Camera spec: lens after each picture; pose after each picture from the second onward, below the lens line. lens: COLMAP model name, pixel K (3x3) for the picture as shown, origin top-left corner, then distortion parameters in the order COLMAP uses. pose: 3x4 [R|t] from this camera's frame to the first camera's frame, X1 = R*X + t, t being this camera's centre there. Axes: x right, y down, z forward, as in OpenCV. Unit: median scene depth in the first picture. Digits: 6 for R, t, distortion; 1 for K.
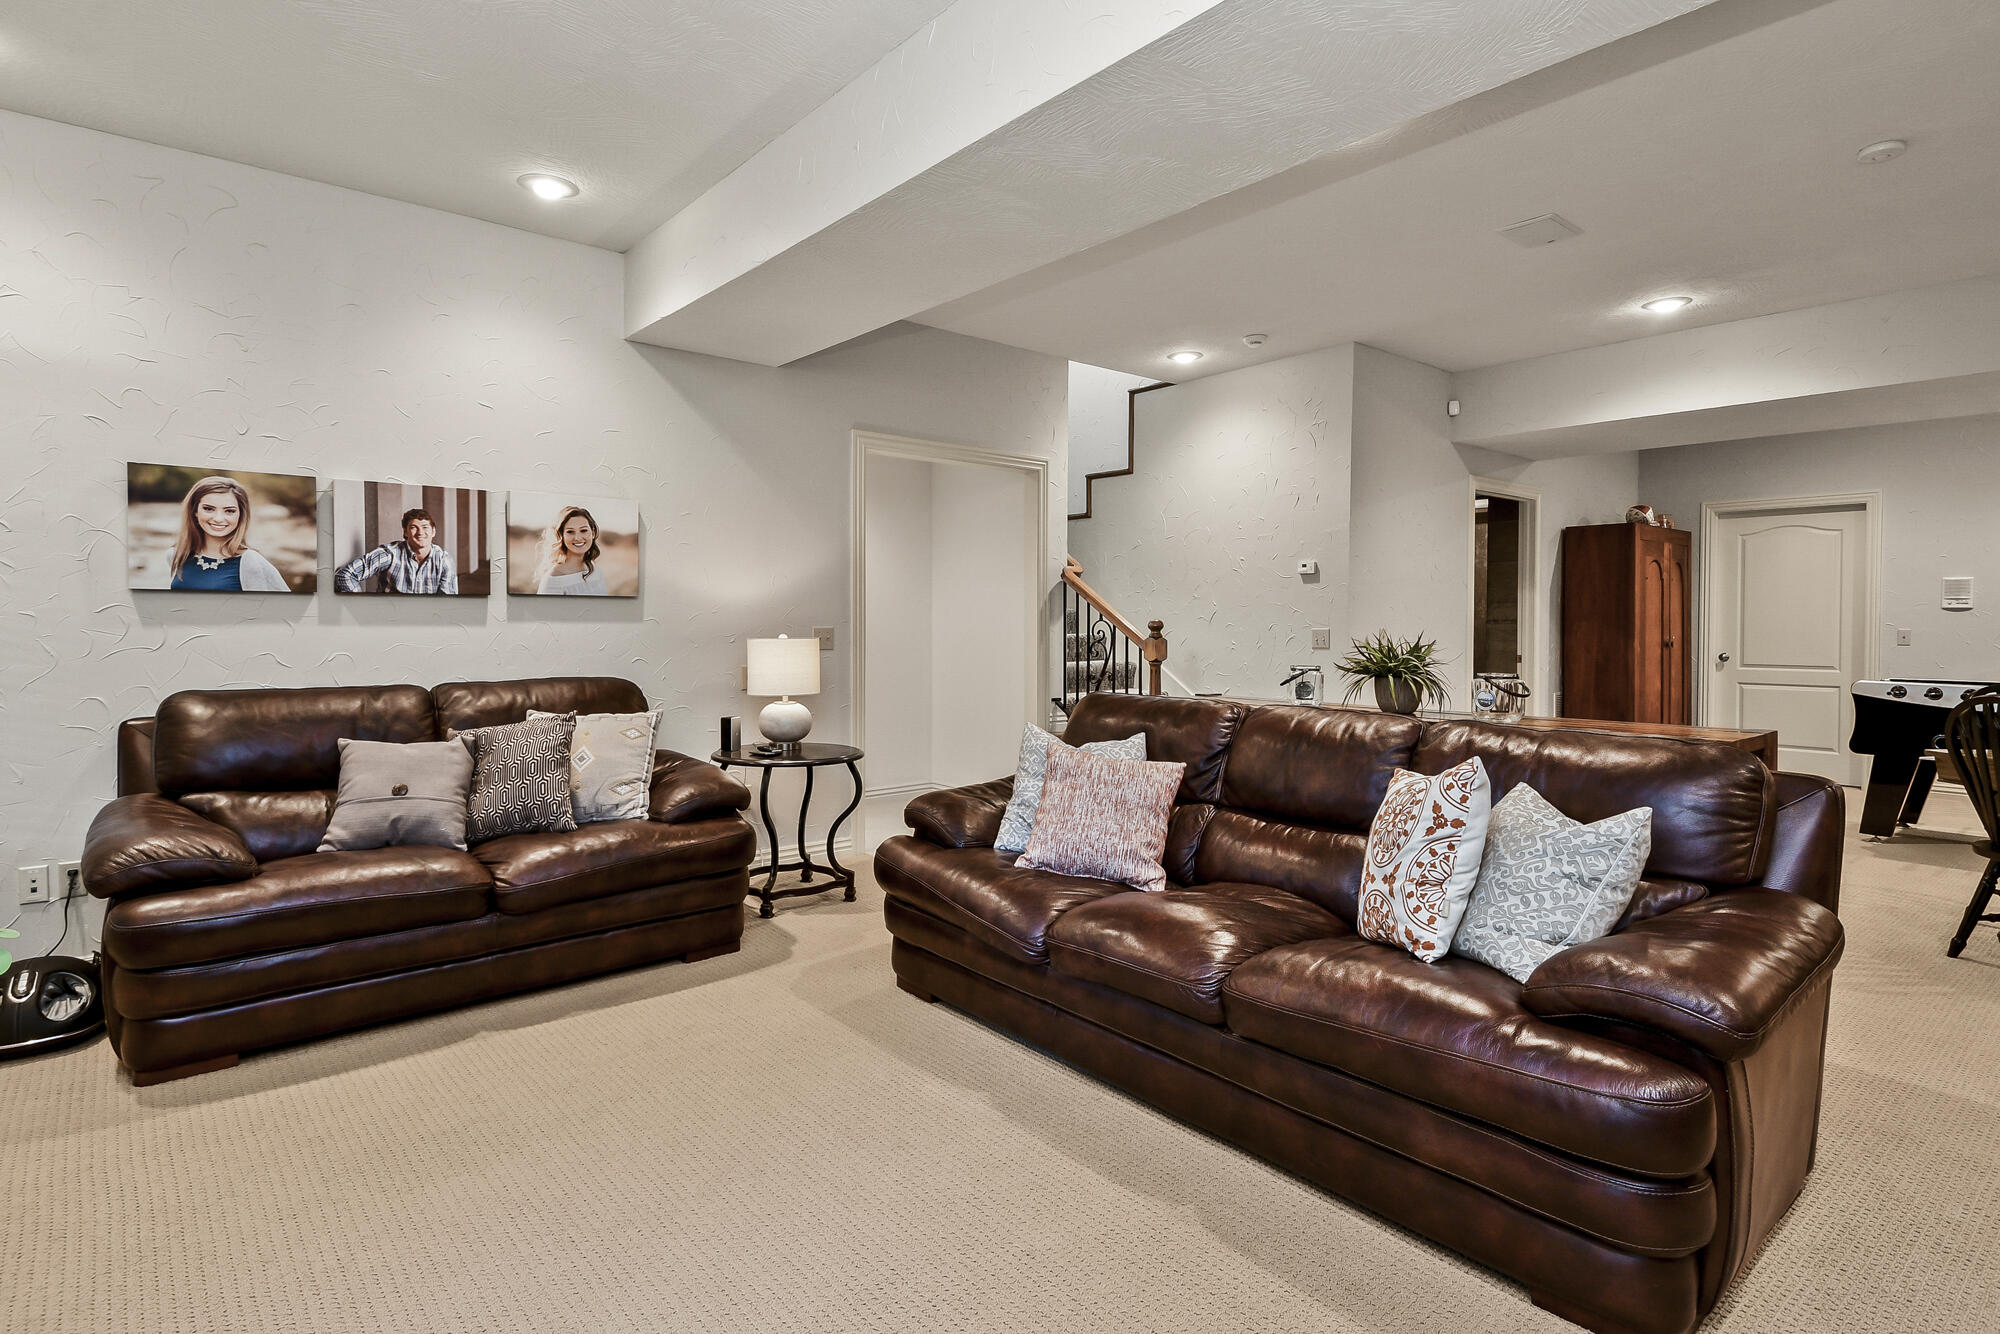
lens RADIAL K [[1028.2, 0, 970.8], [0, 1028.2, 661.4], [0, 0, 1]] dist [-0.001127, -0.000534]
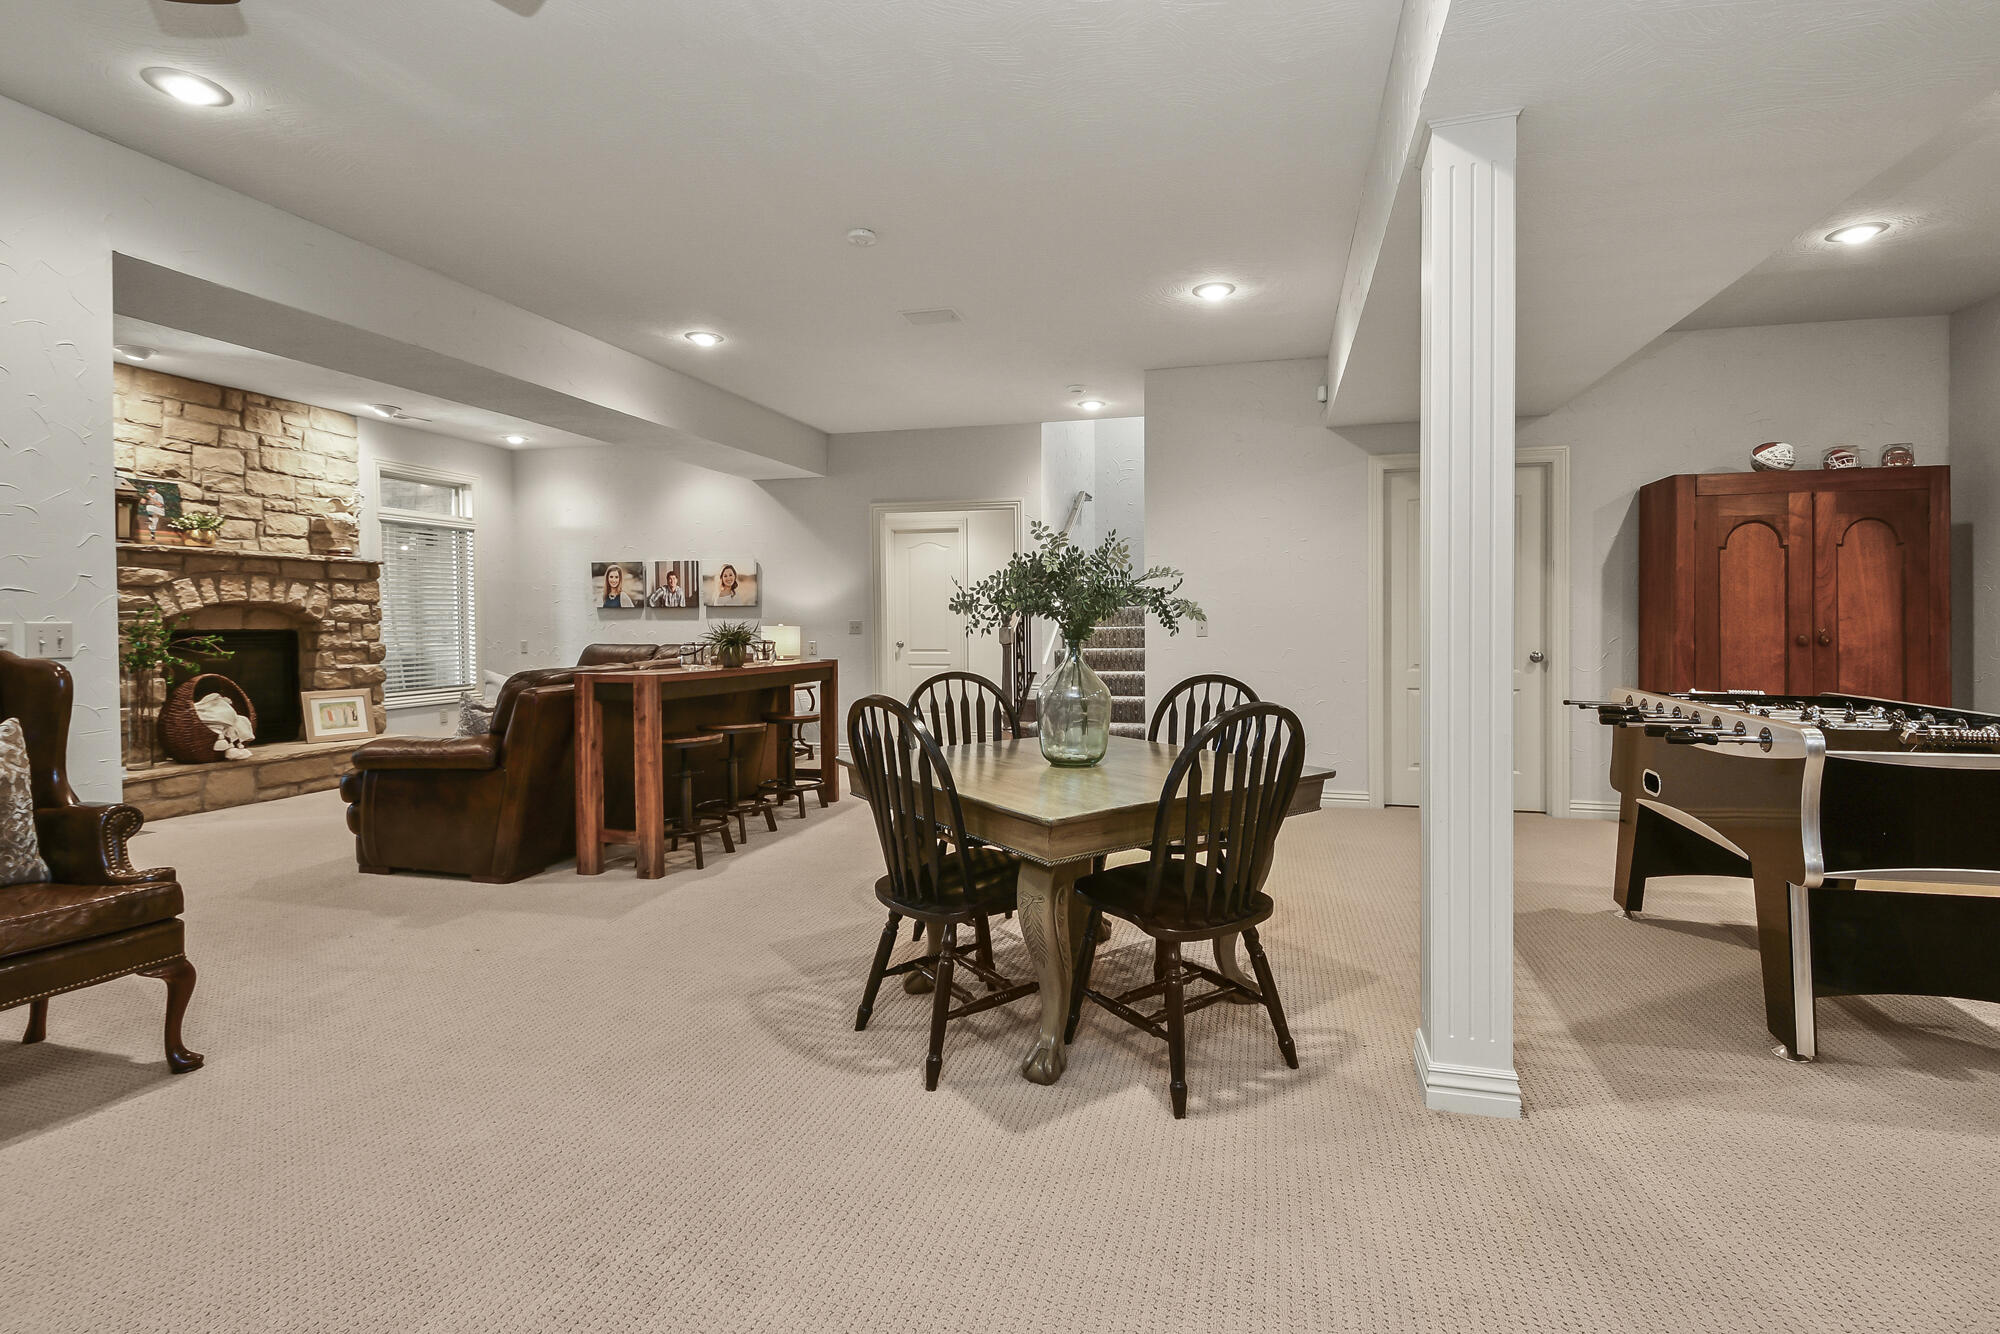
lens RADIAL K [[916.0, 0, 1005.3], [0, 916.0, 639.6], [0, 0, 1]] dist [0.034325, -0.028000]
pose [[0.559066, 0.013706, -0.829010, 1.629863], [-0.027246, 0.999627, -0.001848, -0.007722], [0.828675, 0.023620, 0.559231, 0.450259]]
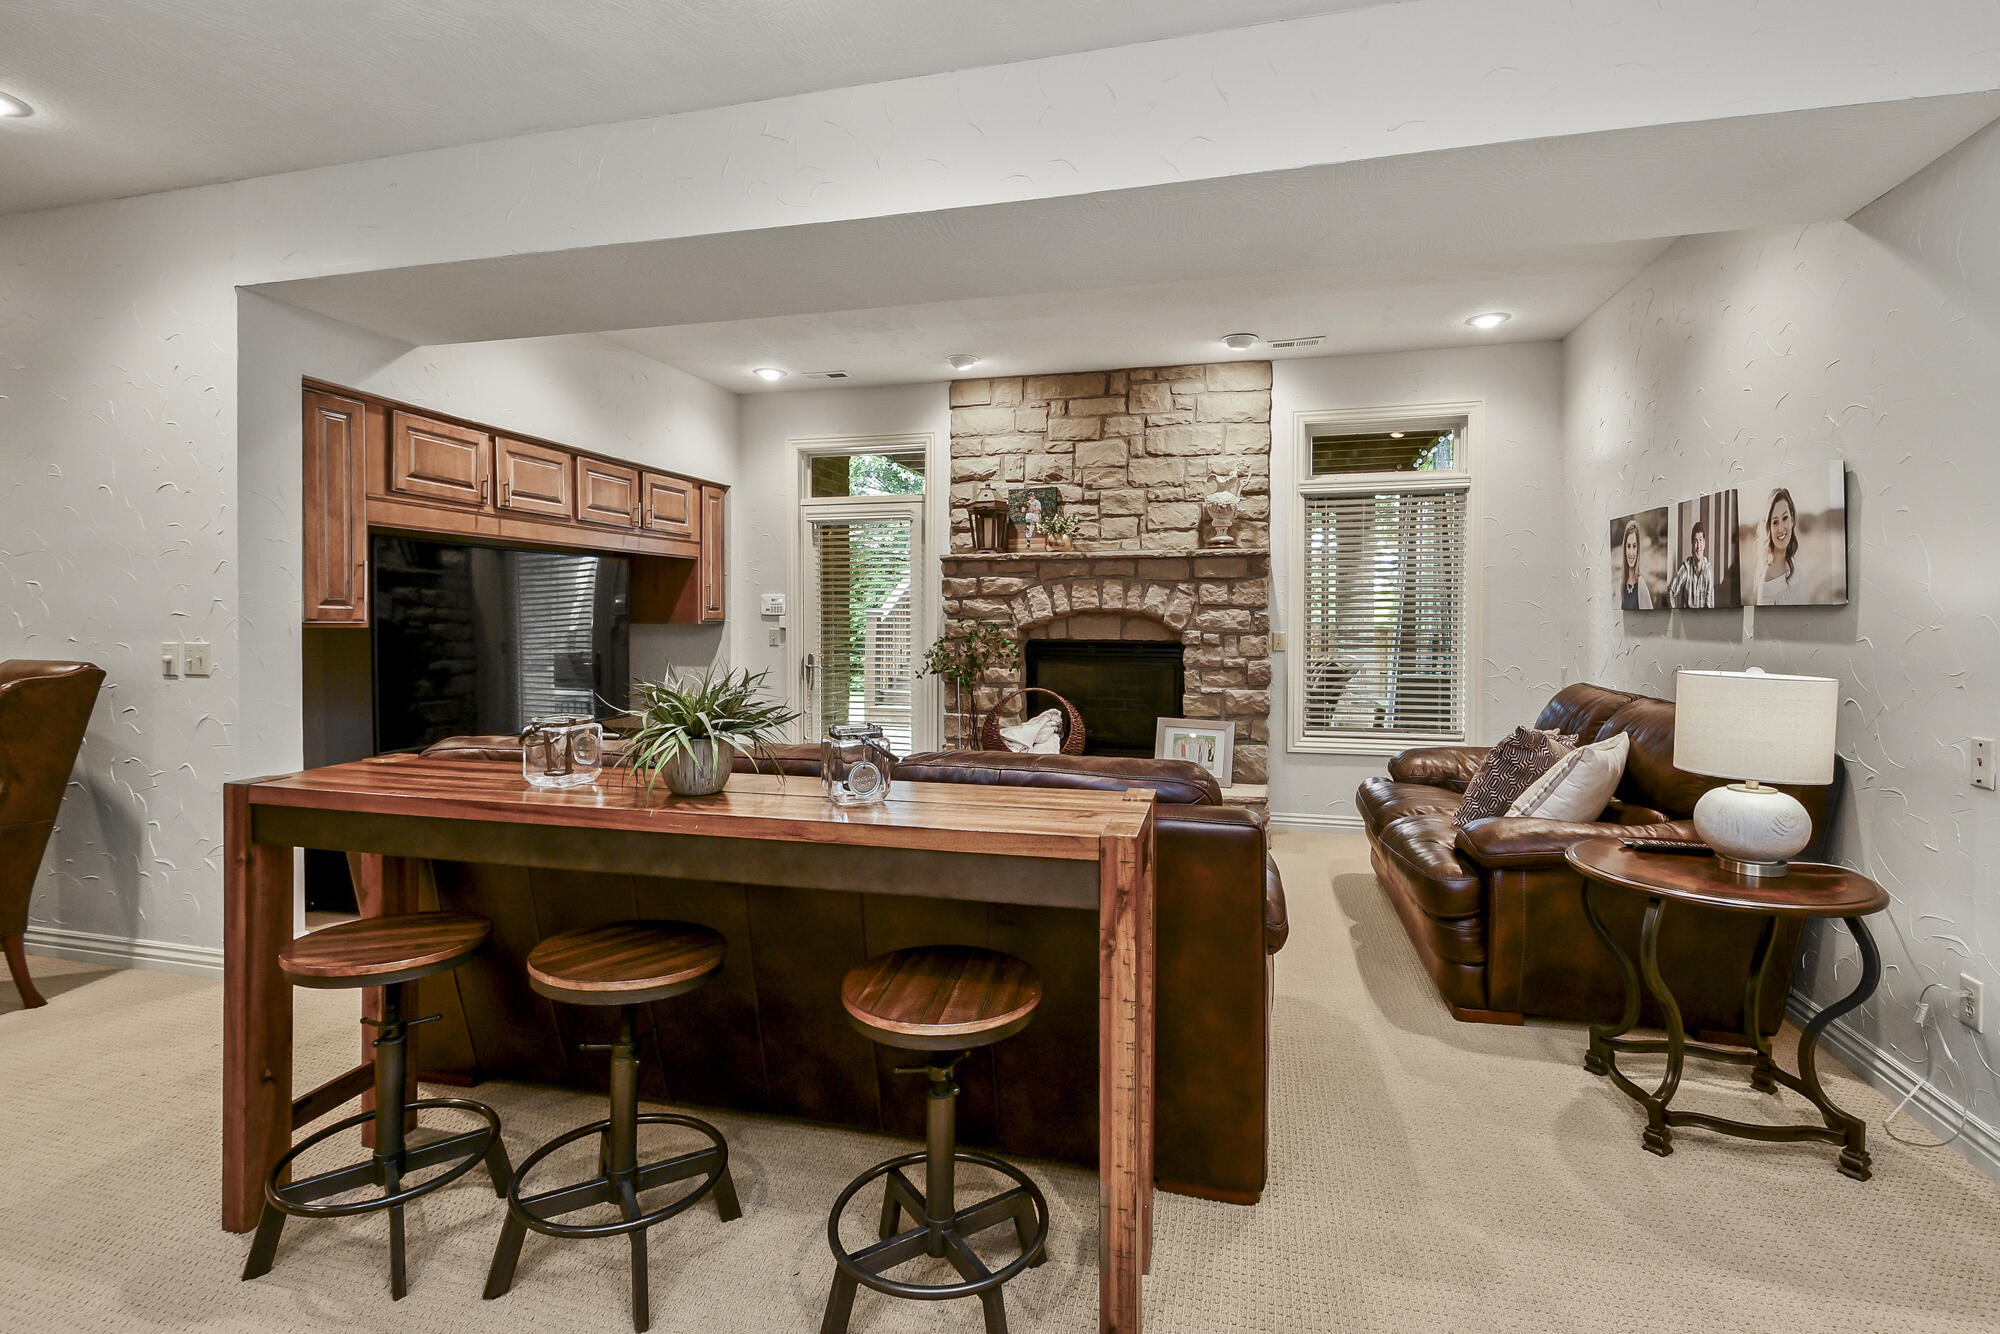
lens RADIAL K [[916.0, 0, 1005.3], [0, 916.0, 639.6], [0, 0, 1]] dist [0.034325, -0.028000]
pose [[-0.810006, 0.010529, -0.586328, 0.505356], [-0.026395, 0.998171, 0.054389, -0.066598], [0.585828, 0.059531, -0.808246, 1.315490]]
